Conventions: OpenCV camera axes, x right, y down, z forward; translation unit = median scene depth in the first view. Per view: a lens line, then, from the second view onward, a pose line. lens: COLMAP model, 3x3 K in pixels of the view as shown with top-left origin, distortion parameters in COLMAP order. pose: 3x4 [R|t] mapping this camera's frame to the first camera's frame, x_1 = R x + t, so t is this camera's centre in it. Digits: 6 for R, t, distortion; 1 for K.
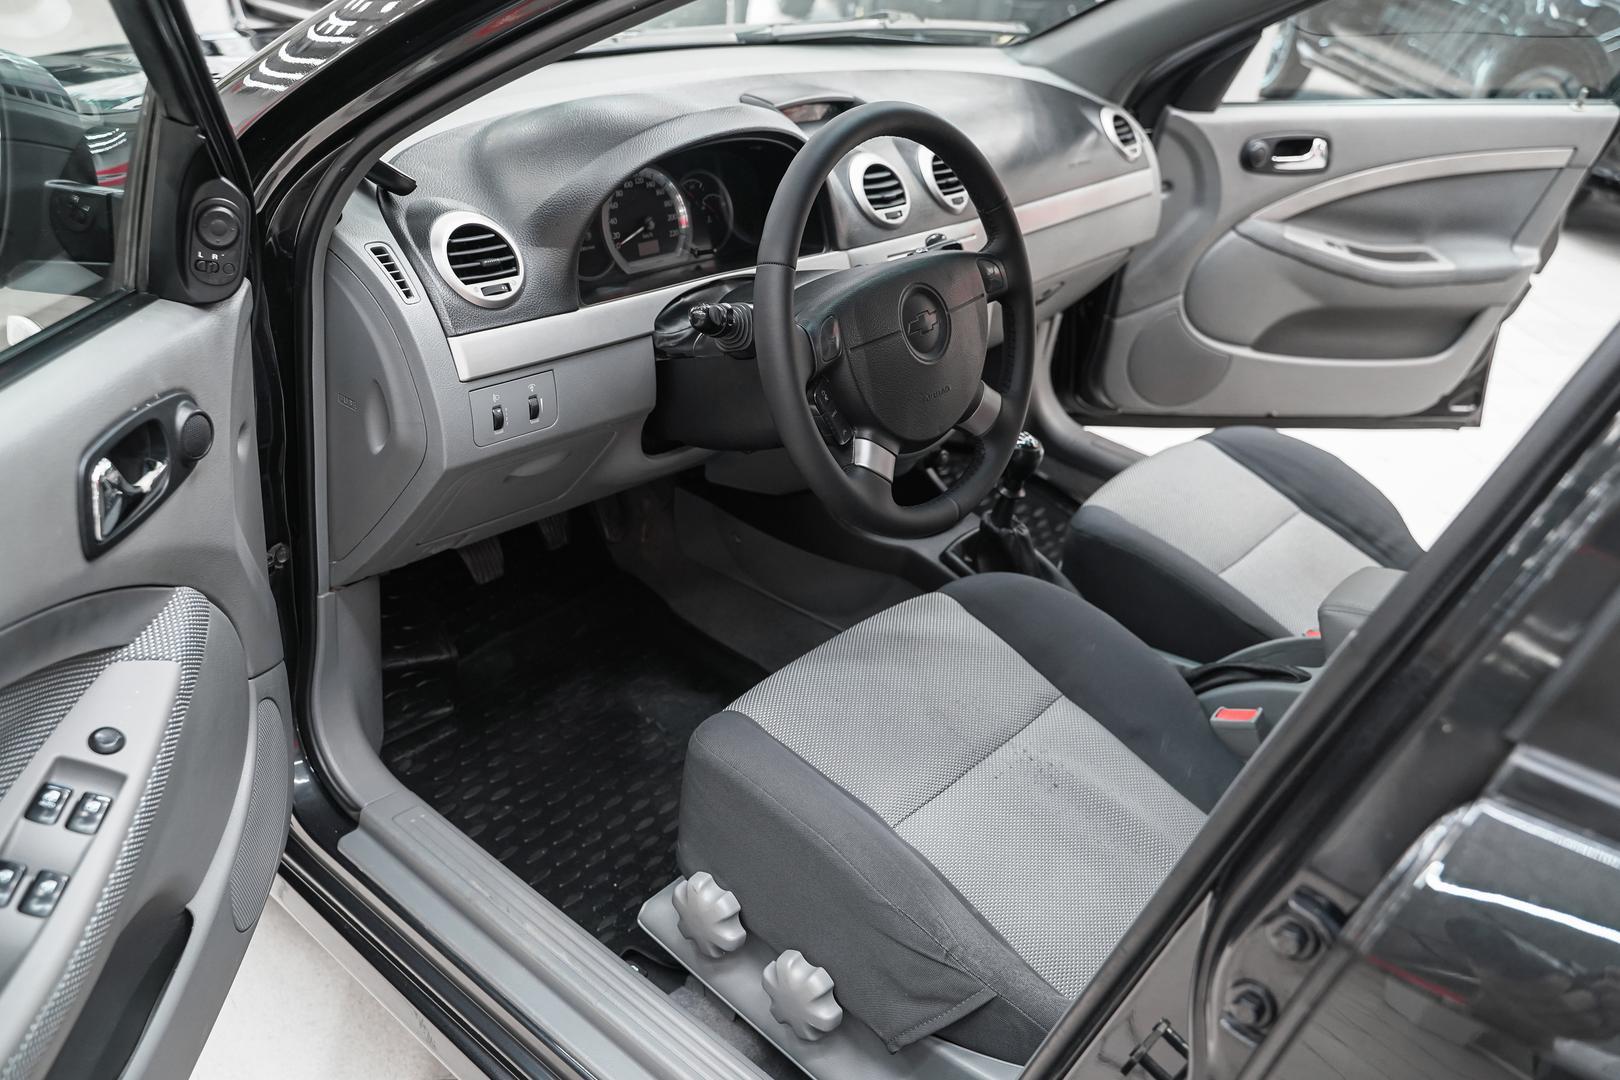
lens RADIAL K [[1296.7, 0, 810.0], [0, 1296.7, 540.0], [0, 0, 1]] dist [-0.008397, 0.000471]
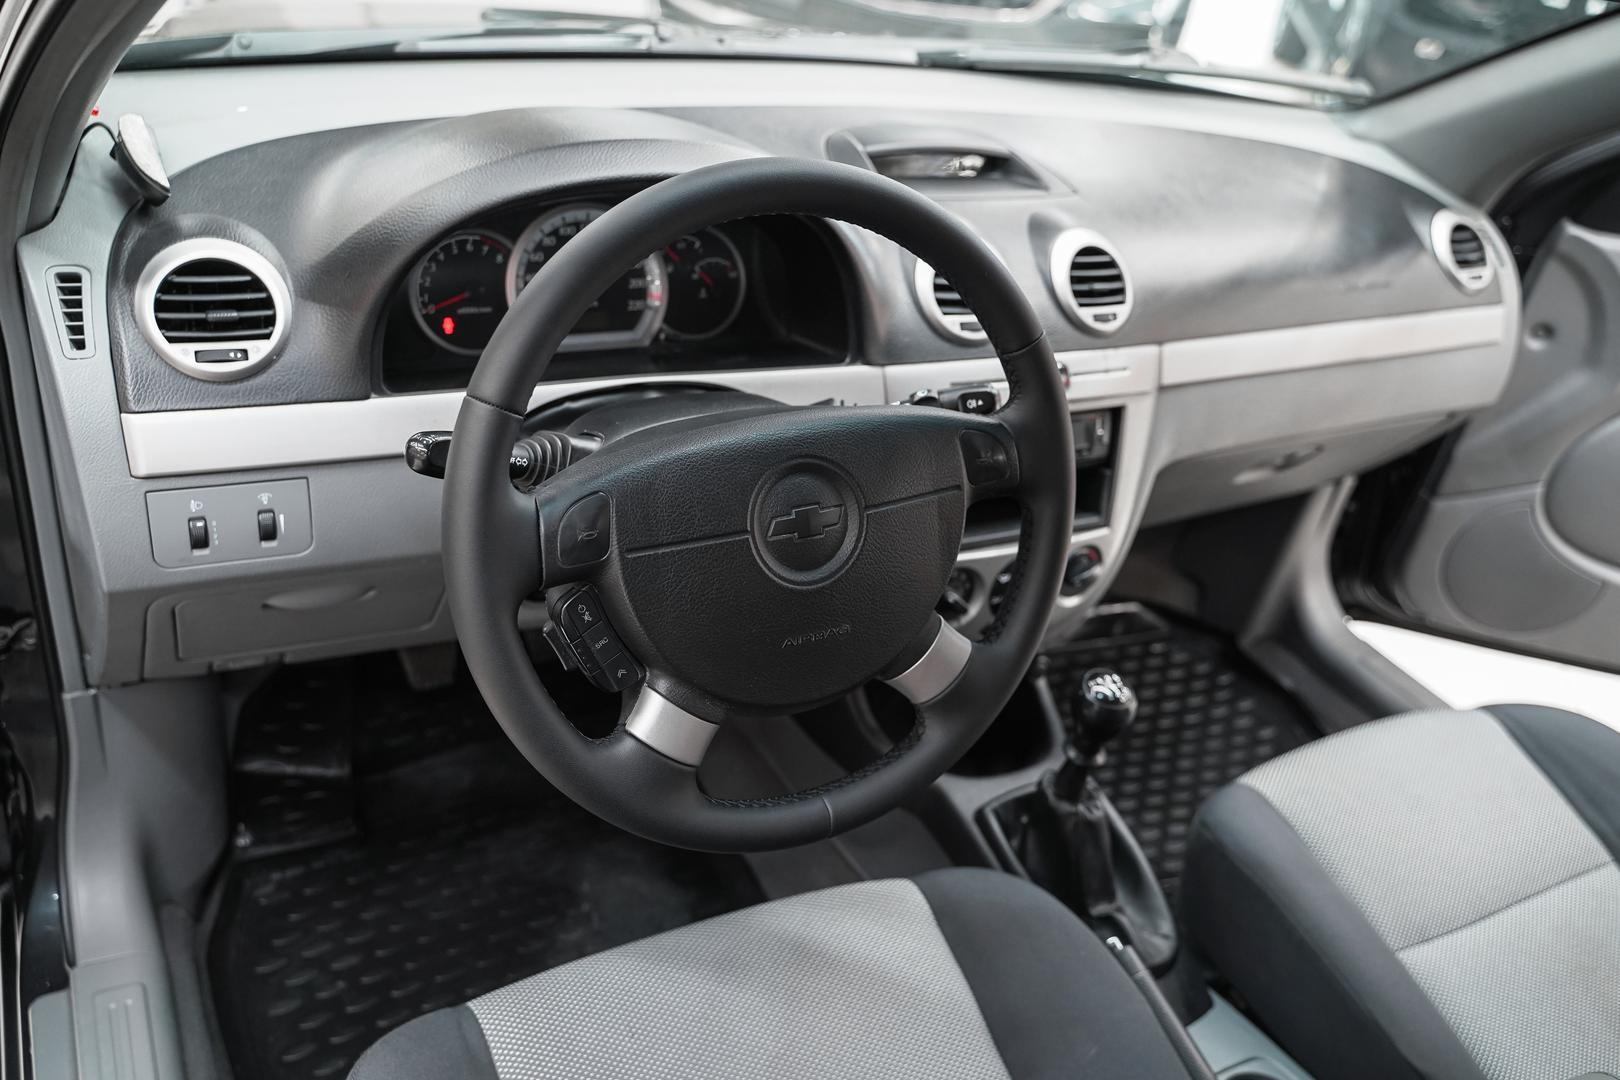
lens RADIAL K [[1296.7, 0, 810.0], [0, 1296.7, 540.0], [0, 0, 1]] dist [-0.008397, 0.000471]
pose [[0.928907, 0.210273, -0.304822, 0.202709], [-0.216003, 0.976274, 0.015214, -0.124105], [0.300789, 0.051710, 0.952288, 0.308411]]
